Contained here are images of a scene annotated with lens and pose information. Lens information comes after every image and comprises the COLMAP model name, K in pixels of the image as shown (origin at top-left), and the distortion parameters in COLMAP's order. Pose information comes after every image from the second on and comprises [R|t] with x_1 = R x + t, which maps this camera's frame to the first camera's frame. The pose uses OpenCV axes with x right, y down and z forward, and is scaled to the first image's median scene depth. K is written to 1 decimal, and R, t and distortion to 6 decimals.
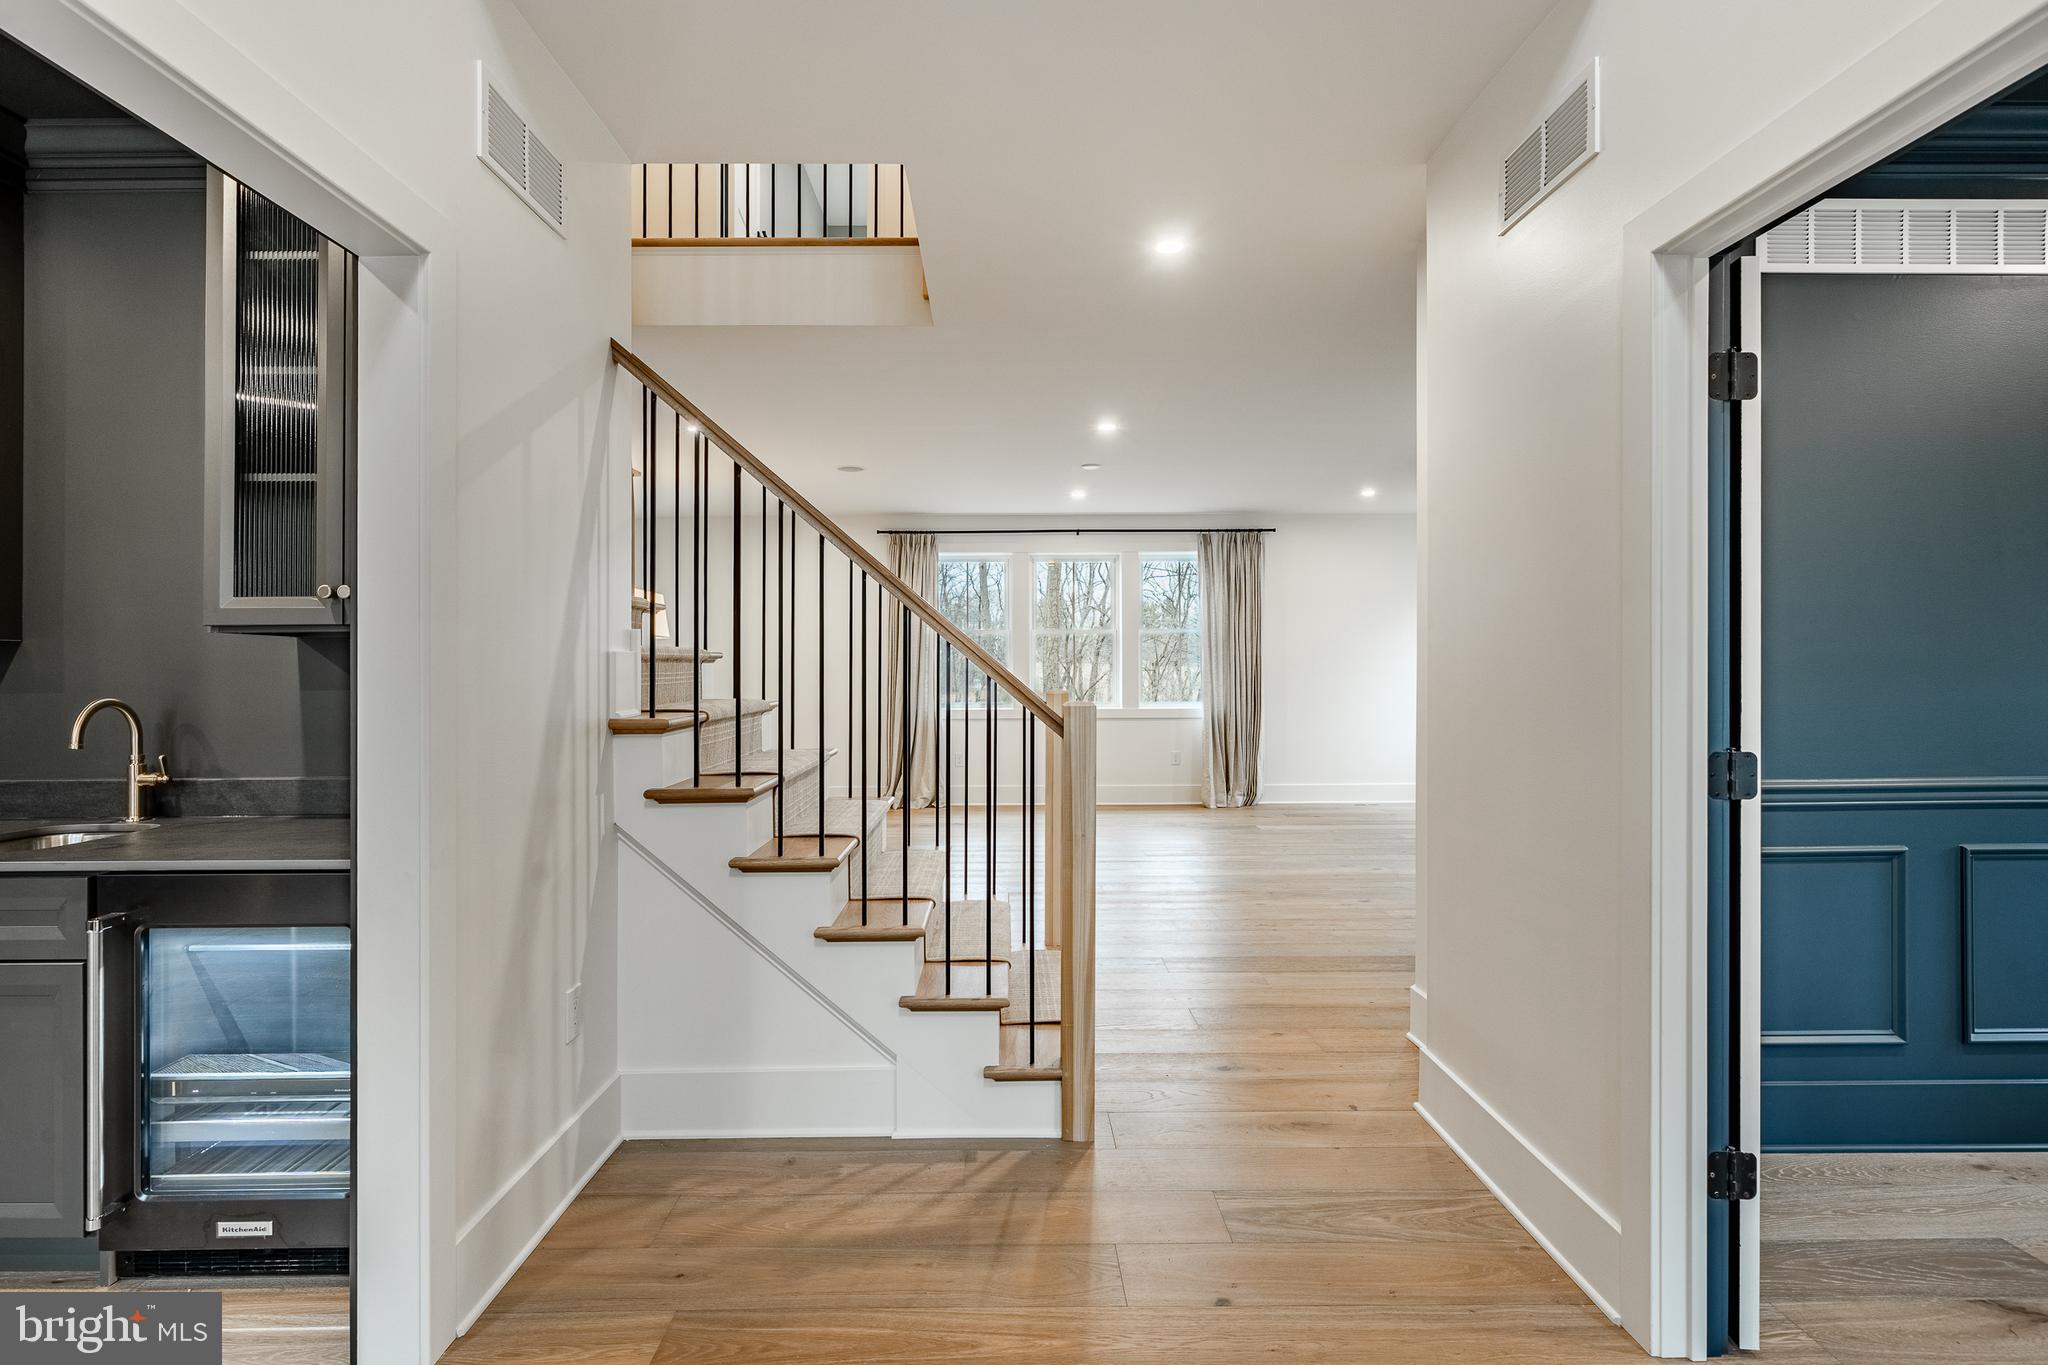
lens RADIAL K [[995.3, 0, 1024.0], [0, 995.3, 682.5], [0, 0, 1]] dist [-0.000860, -0.000119]
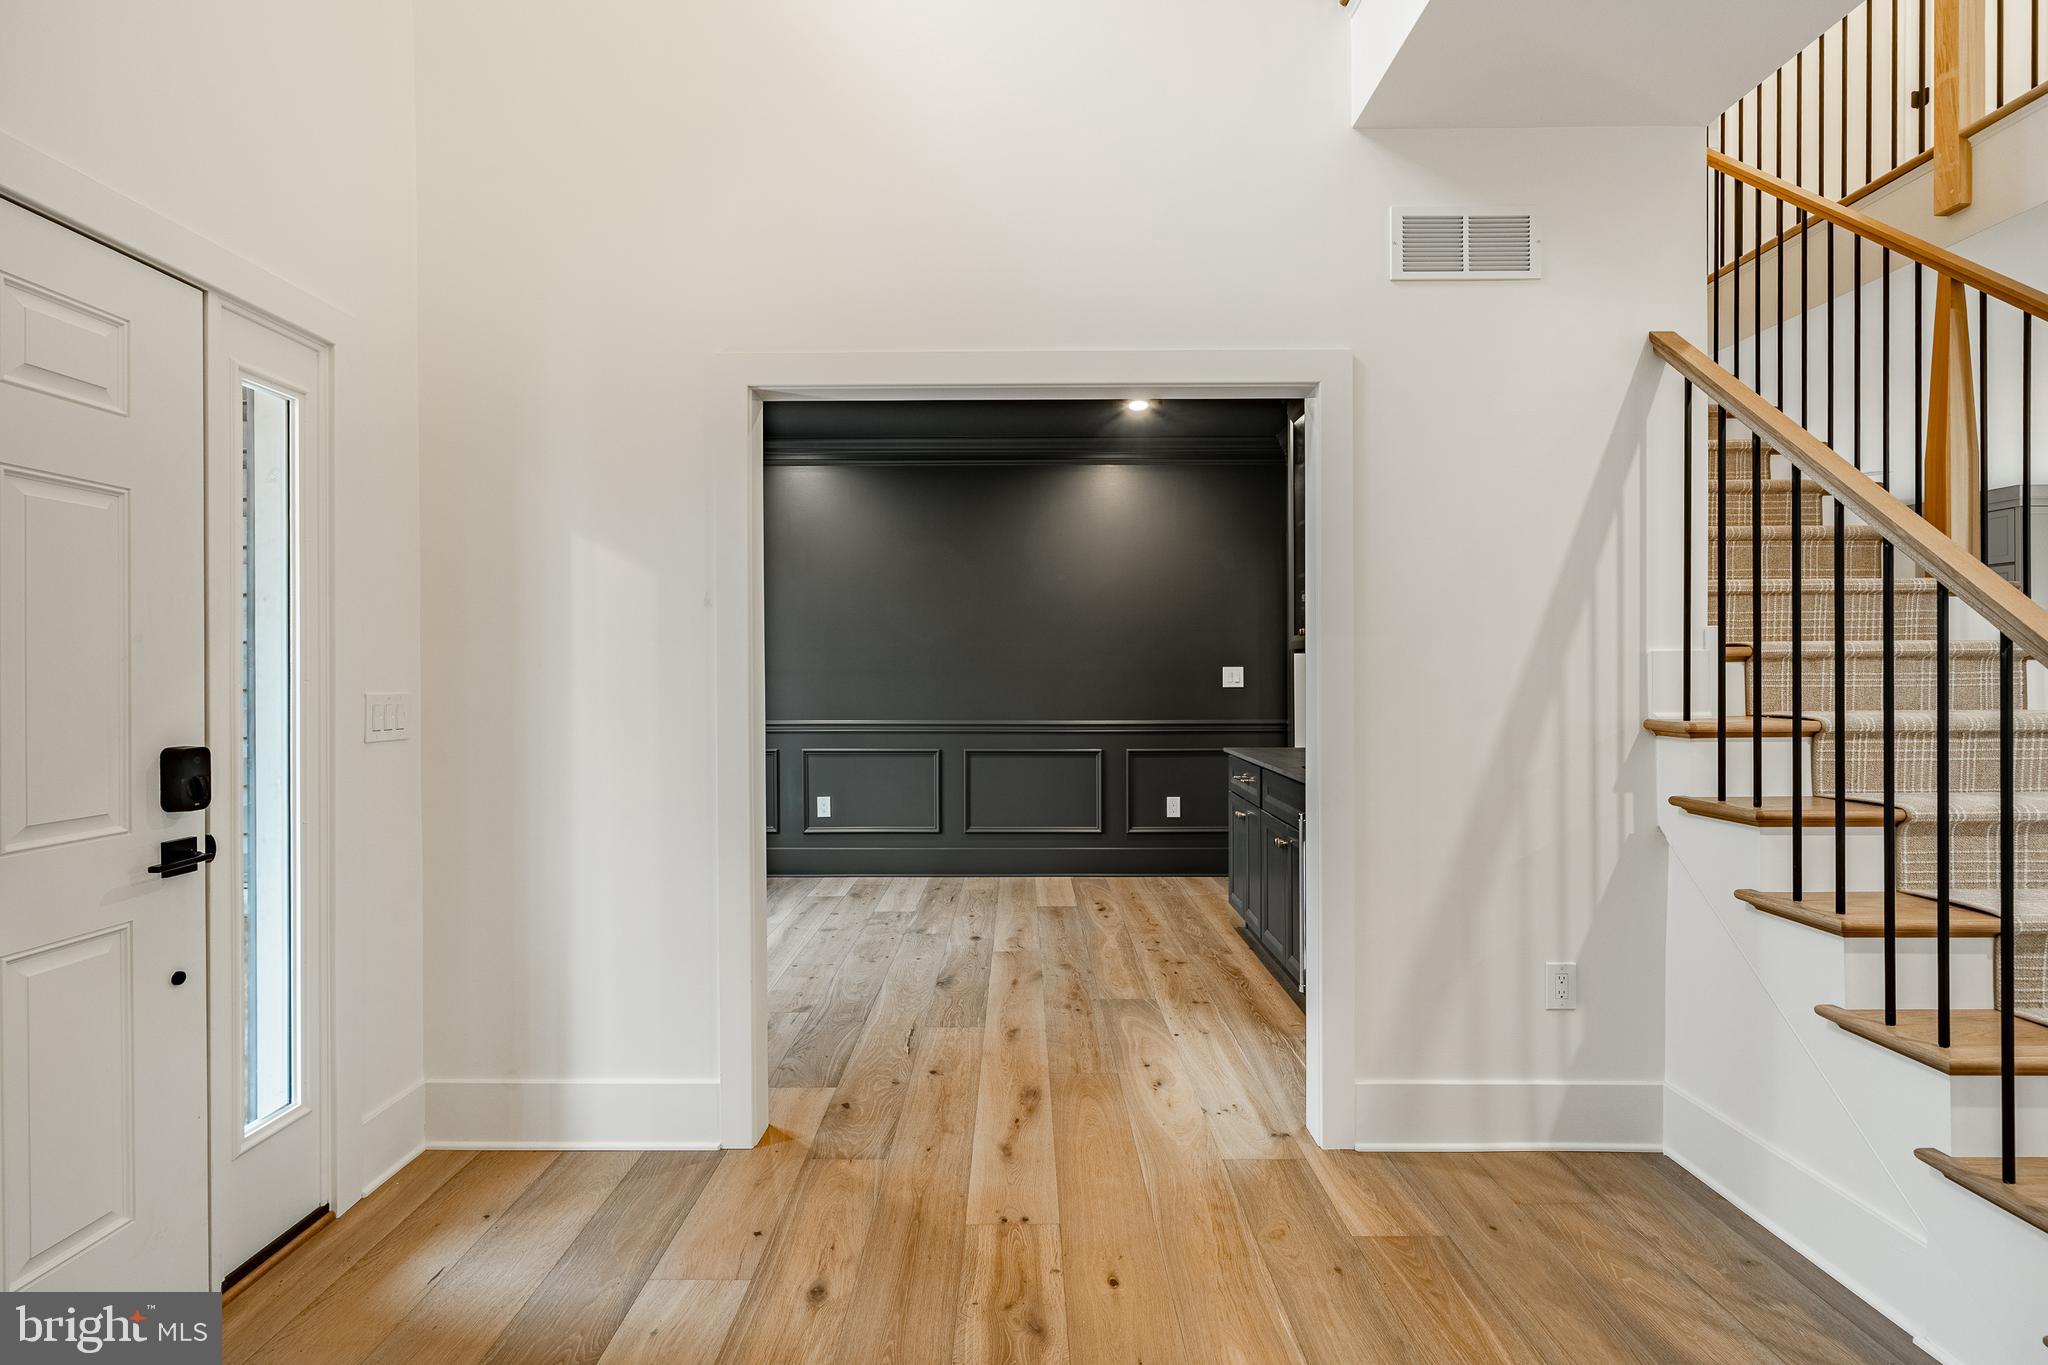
lens RADIAL K [[962.8, 0, 1024.0], [0, 962.8, 682.5], [0, 0, 1]] dist [0.000306, 0.000082]
pose [[-0.012092, 0.009264, -0.999884, 0.618643], [-0.011473, 0.999890, 0.009403, -0.002849], [0.999861, 0.011585, -0.011985, 0.432496]]
